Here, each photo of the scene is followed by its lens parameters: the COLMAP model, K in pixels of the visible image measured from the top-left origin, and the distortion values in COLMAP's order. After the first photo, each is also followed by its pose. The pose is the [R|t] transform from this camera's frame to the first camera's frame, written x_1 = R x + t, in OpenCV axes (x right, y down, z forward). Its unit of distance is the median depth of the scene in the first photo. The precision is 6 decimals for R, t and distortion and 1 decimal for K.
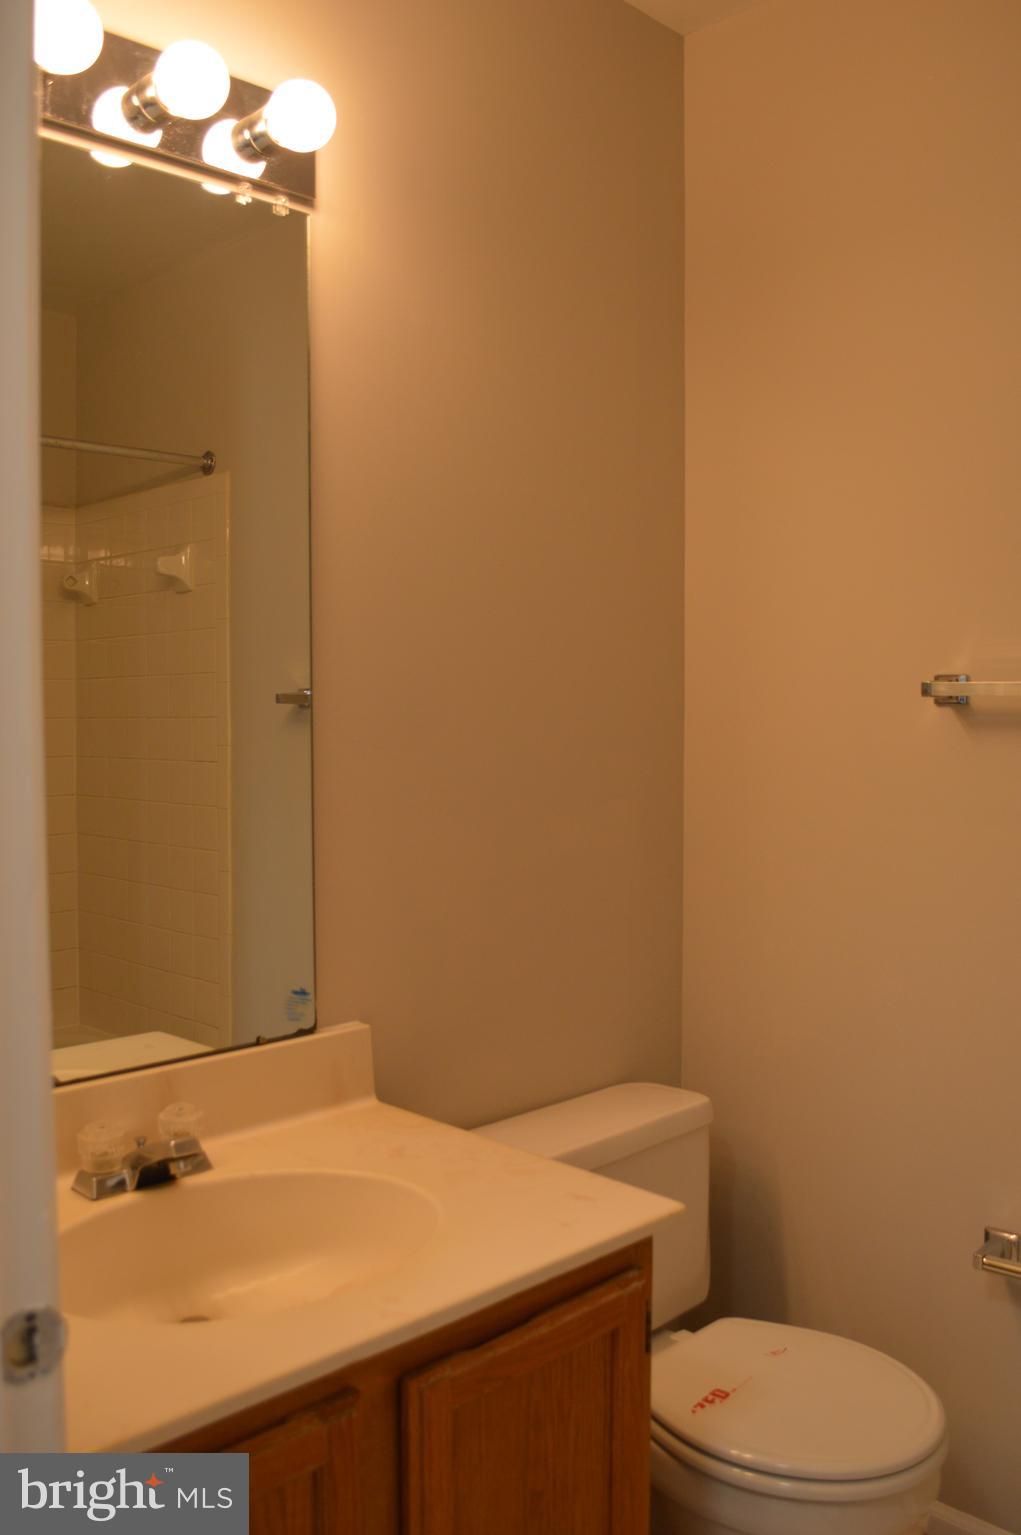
lens RADIAL K [[1344.2, 0, 519.4], [0, 1344.2, 758.0], [0, 0, 1]] dist [-0.071739, -0.016415]
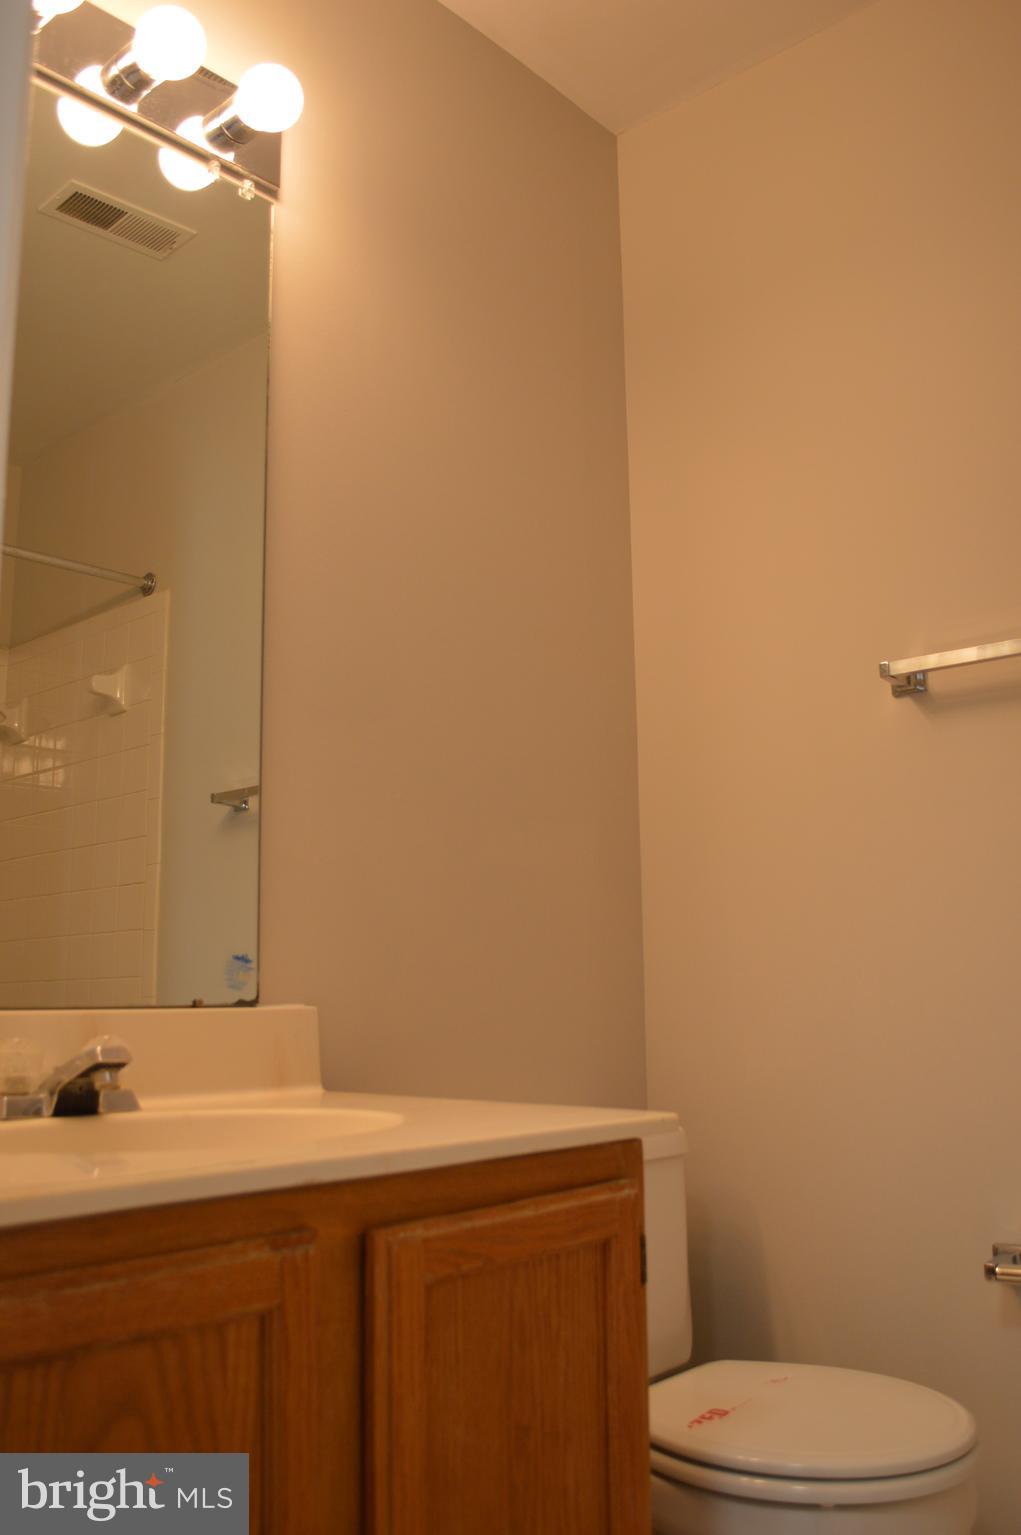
lens RADIAL K [[1344.2, 0, 523.5], [0, 1344.2, 763.1], [0, 0, 1]] dist [-0.071739, -0.016415]
pose [[0.998090, -0.004448, 0.061619, -0.028135], [0.017825, 0.975718, -0.218304, 0.258047], [-0.059151, 0.218986, 0.973933, 0.069972]]
